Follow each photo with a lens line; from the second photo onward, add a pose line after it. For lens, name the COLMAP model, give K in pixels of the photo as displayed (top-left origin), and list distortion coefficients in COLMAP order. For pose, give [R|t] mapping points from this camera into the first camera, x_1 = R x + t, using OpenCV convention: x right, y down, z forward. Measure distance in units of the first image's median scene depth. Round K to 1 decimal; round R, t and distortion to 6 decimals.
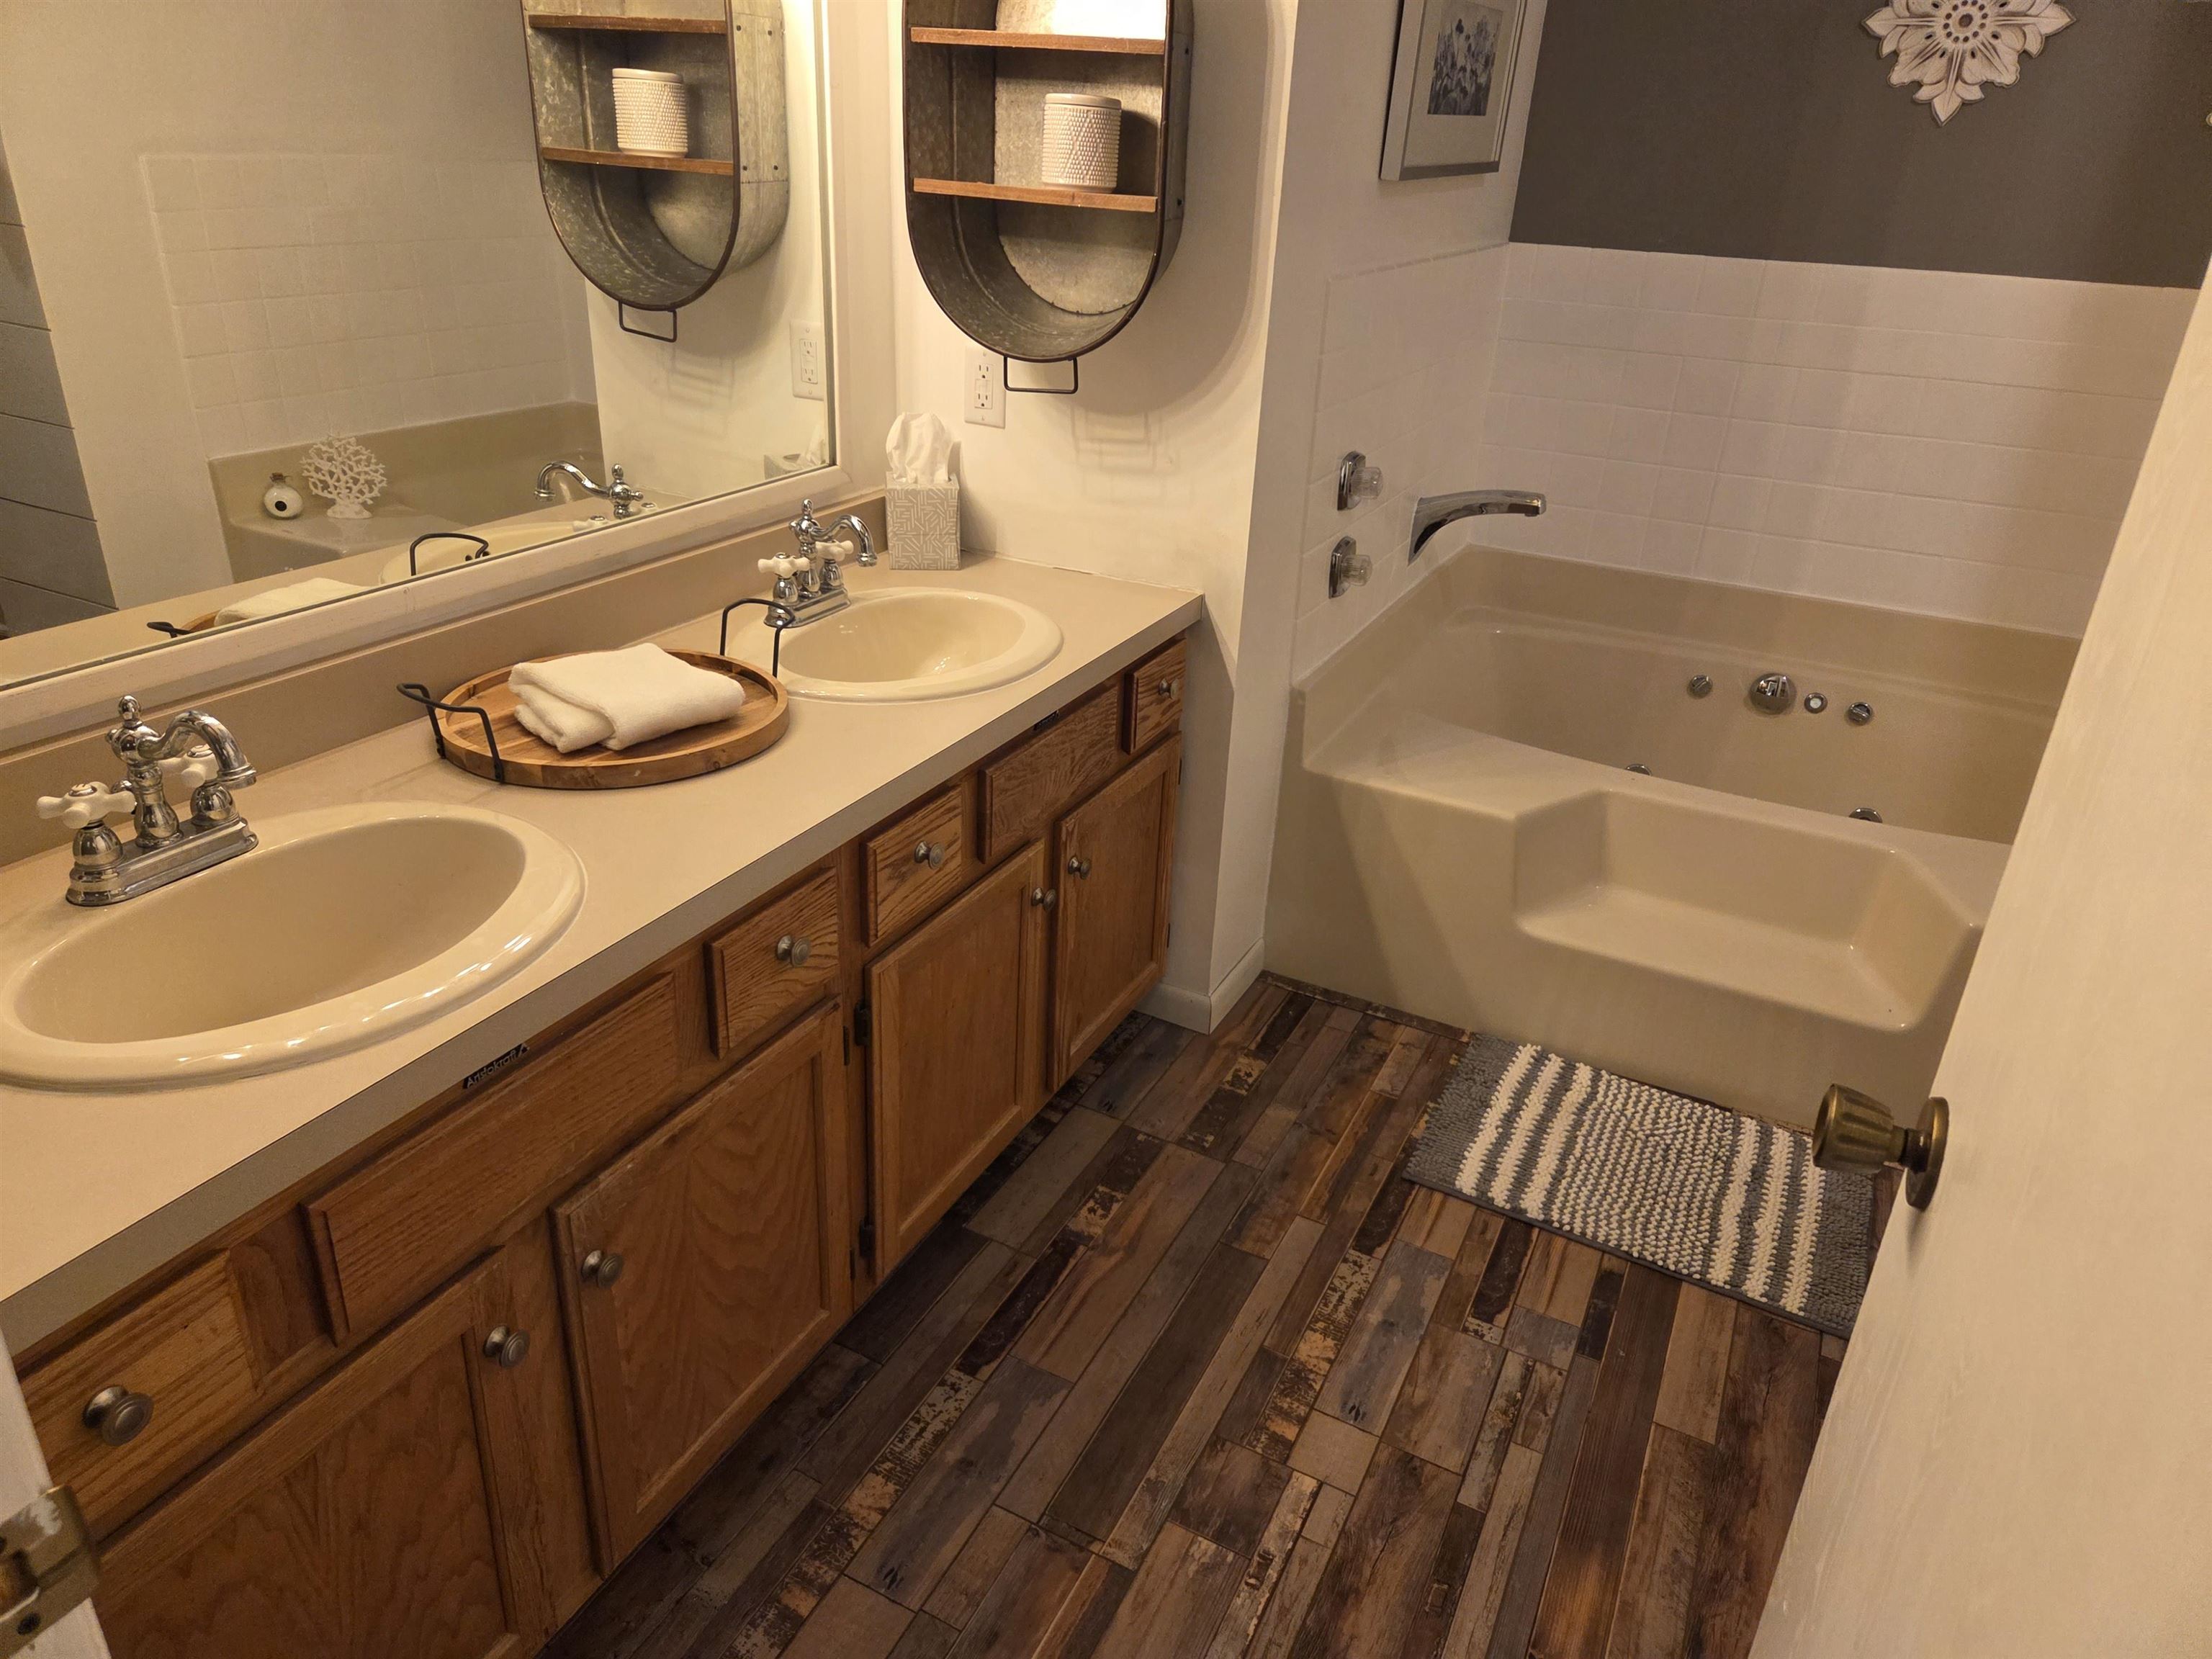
lens RADIAL K [[1481.6, 0, 1106.0], [0, 1481.6, 829.5], [0, 0, 1]] dist [0.078802, 0.000537]
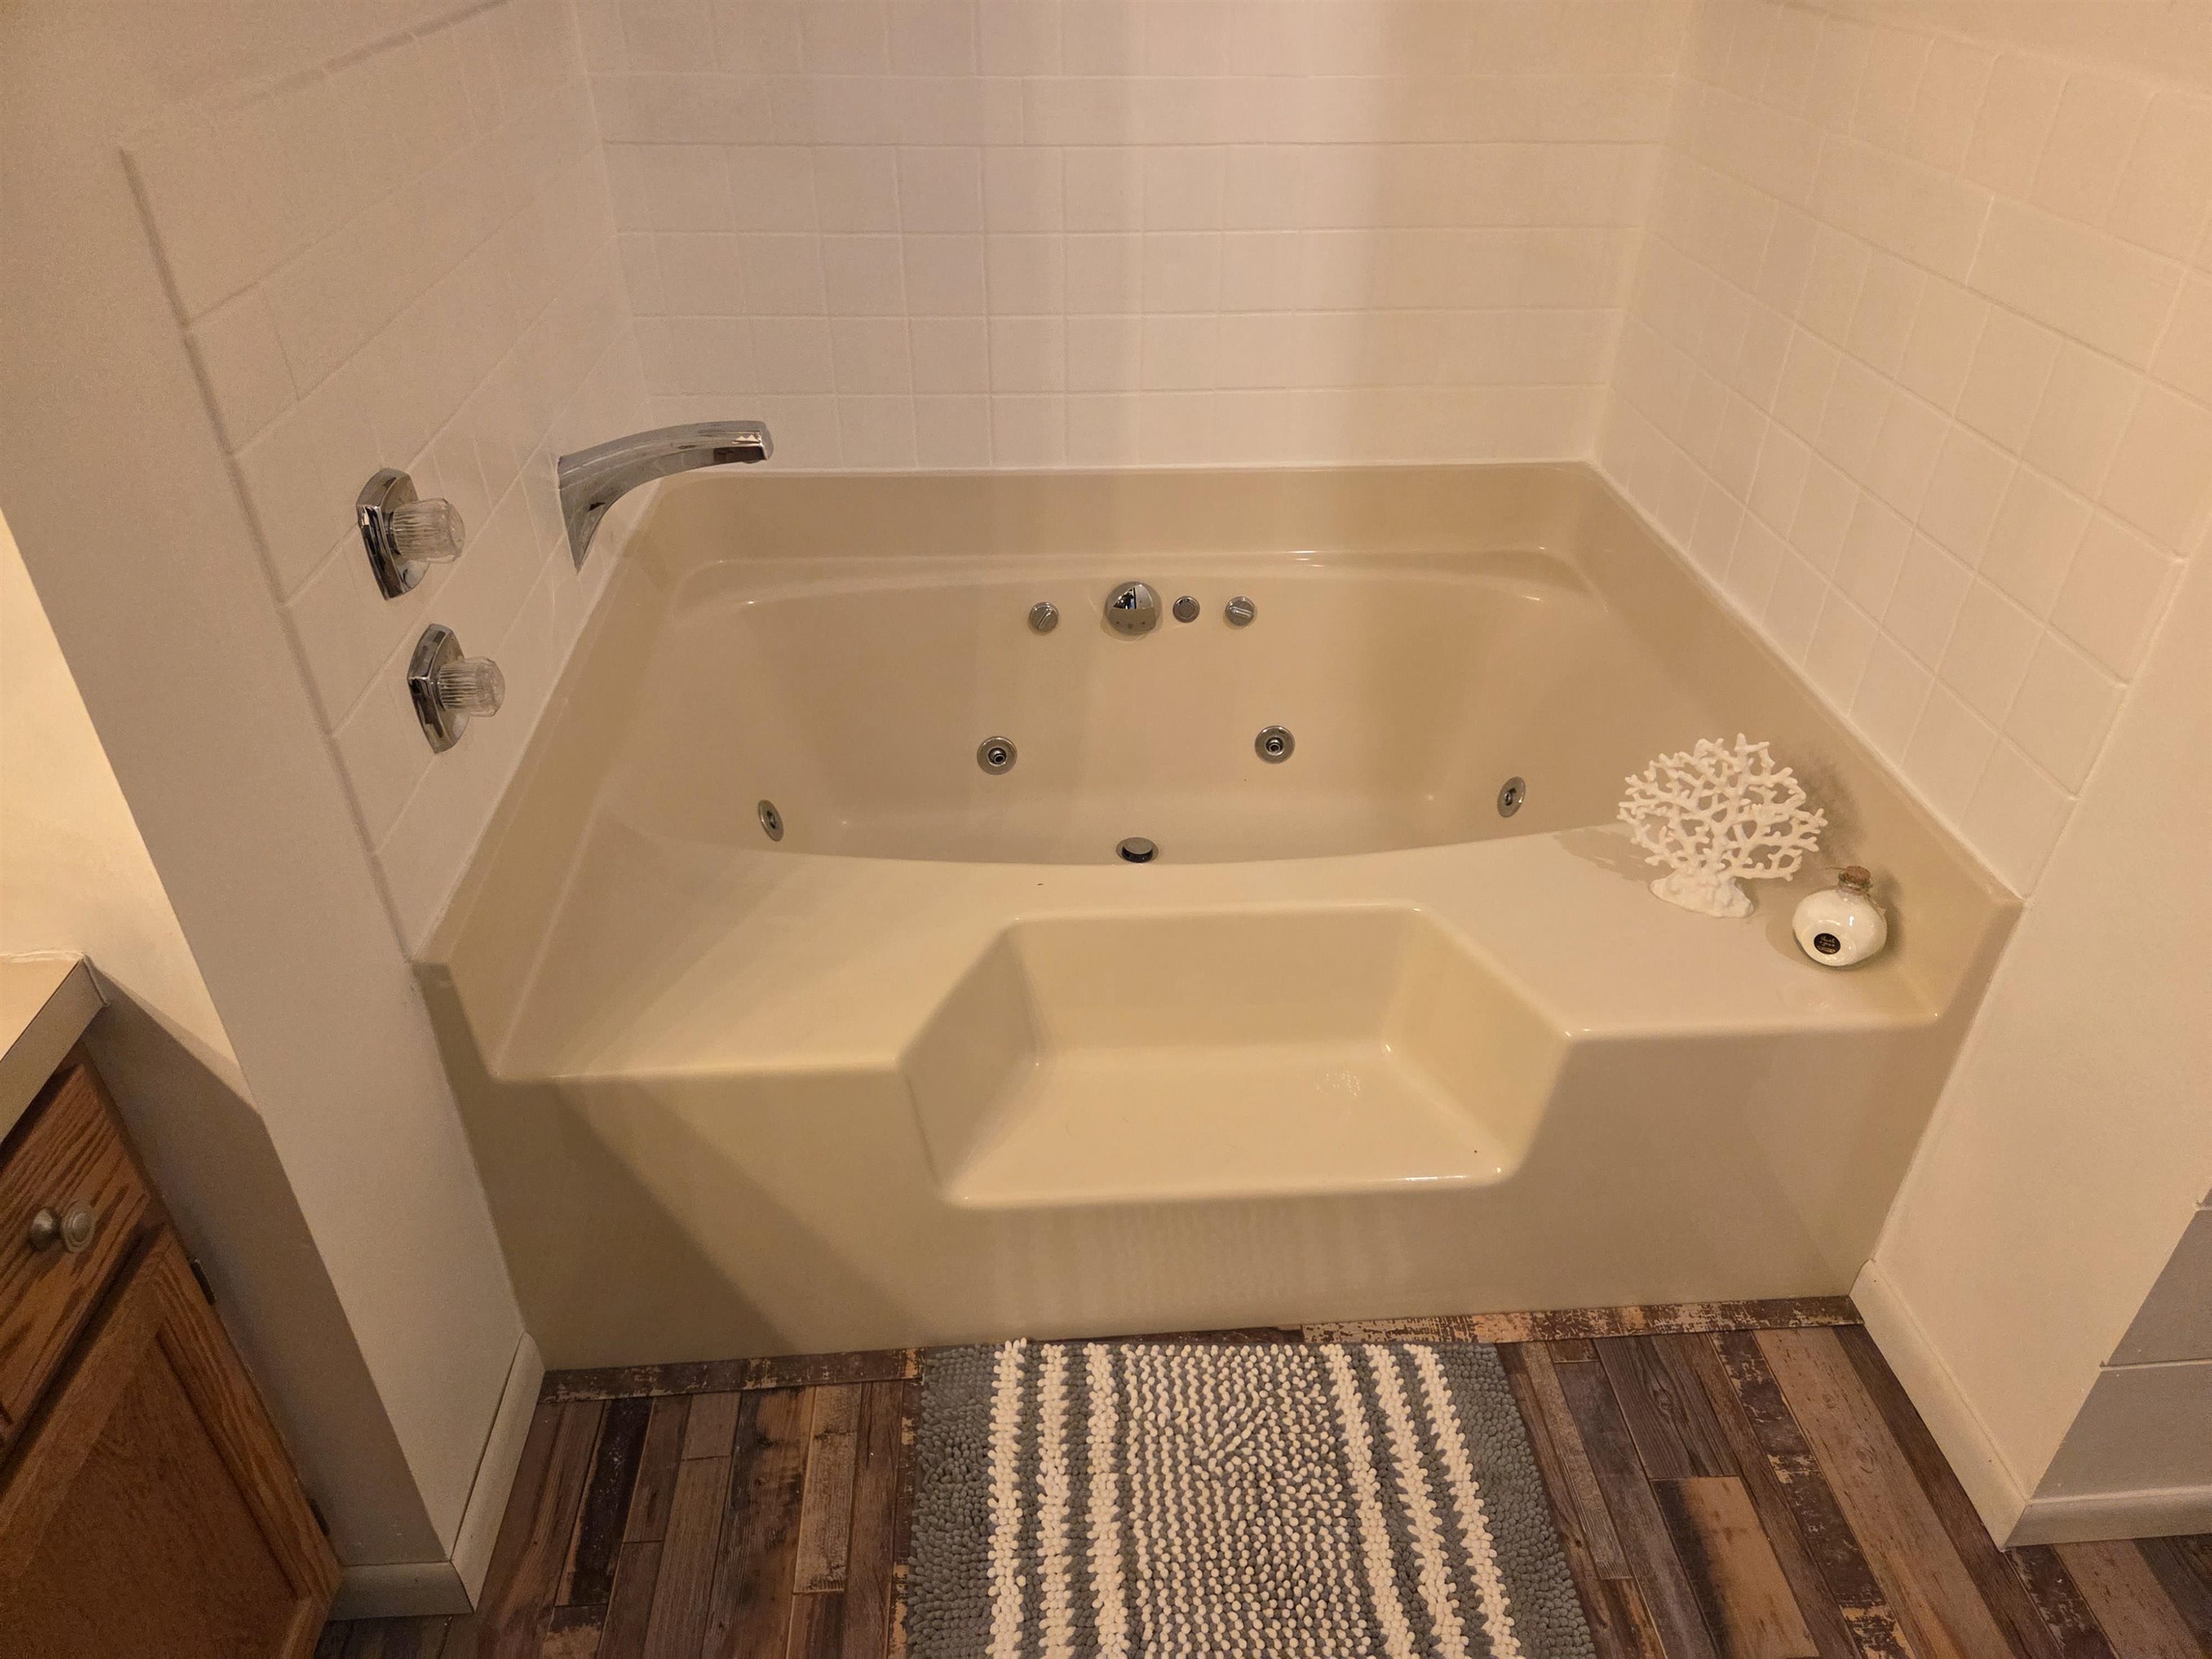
lens RADIAL K [[1514.9, 0, 1106.0], [0, 1514.9, 829.5], [0, 0, 1]] dist [0.043958, -0.000522]
pose [[0.863167, -0.314043, 0.395373, 0.133247], [0.248360, 0.945838, 0.209064, -0.184396], [-0.439614, -0.082263, 0.894412, 0.425594]]
